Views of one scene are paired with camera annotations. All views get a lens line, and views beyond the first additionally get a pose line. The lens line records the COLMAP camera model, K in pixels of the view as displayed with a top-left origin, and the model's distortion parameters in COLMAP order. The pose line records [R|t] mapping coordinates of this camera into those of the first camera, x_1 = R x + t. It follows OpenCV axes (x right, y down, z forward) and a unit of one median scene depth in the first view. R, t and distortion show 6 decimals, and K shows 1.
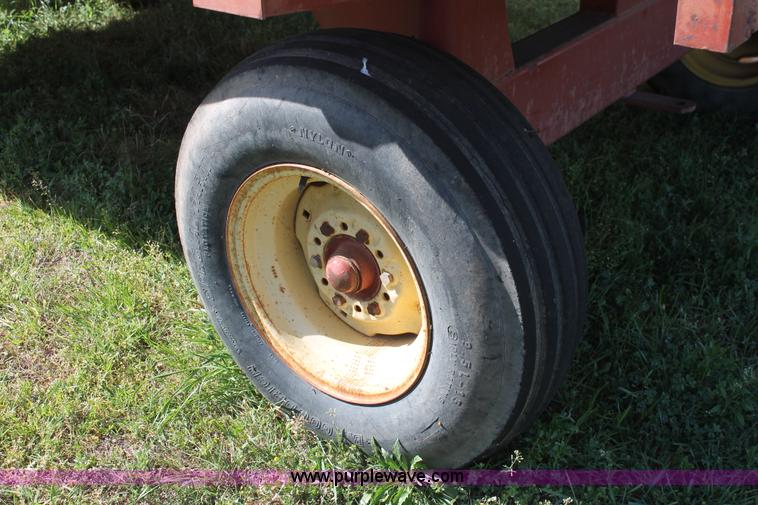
lens RADIAL K [[956.1, 0, 375.2], [0, 956.1, 254.4], [0, 0, 1]] dist [-0.006706, 0.000000]
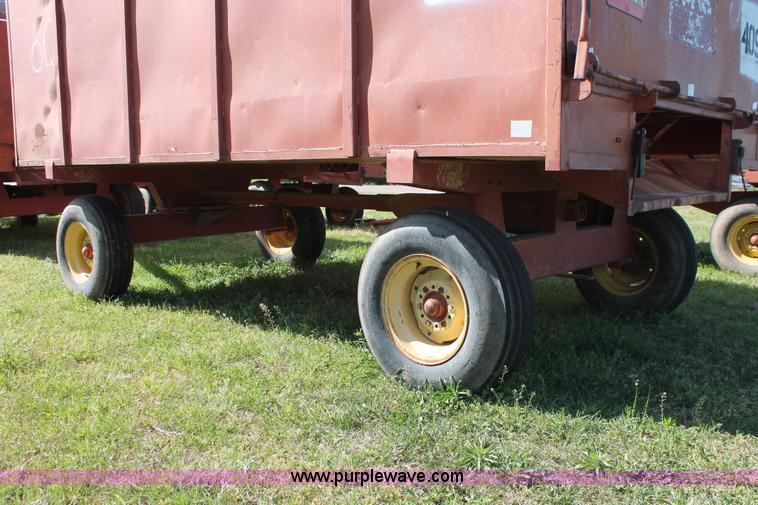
lens RADIAL K [[700.7, 0, 381.2], [0, 700.7, 257.5], [0, 0, 1]] dist [-0.084195, 0.000000]
pose [[0.995577, 0.057736, -0.074109, -0.036836], [-0.080524, 0.930771, -0.356625, 0.539122], [0.048389, 0.361015, 0.931304, -0.662615]]
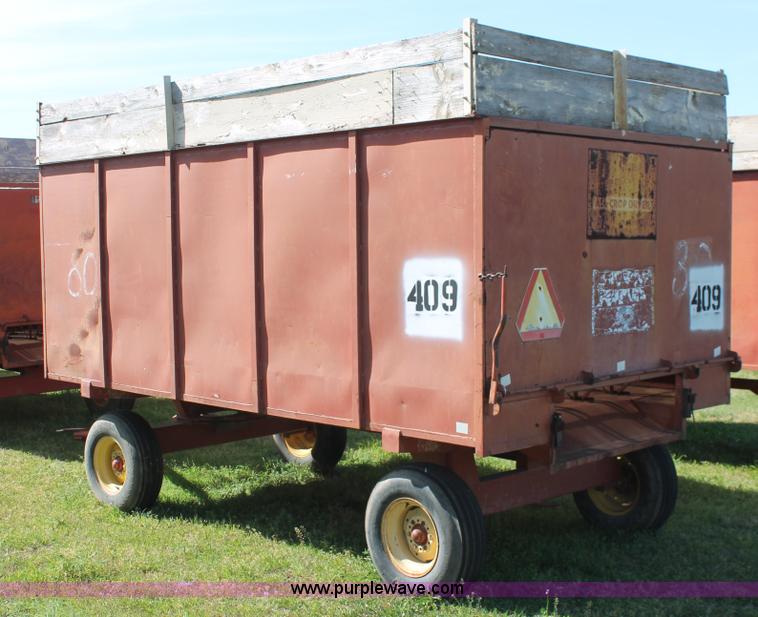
lens RADIAL K [[1185.4, 0, 378.6], [0, 1185.4, 309.6], [0, 0, 1]] dist [-0.126155, 0.000000]
pose [[0.988810, 0.048957, -0.140921, 0.370863], [-0.103555, 0.905215, -0.412142, 1.004492], [0.107387, 0.422124, 0.900155, -2.980302]]
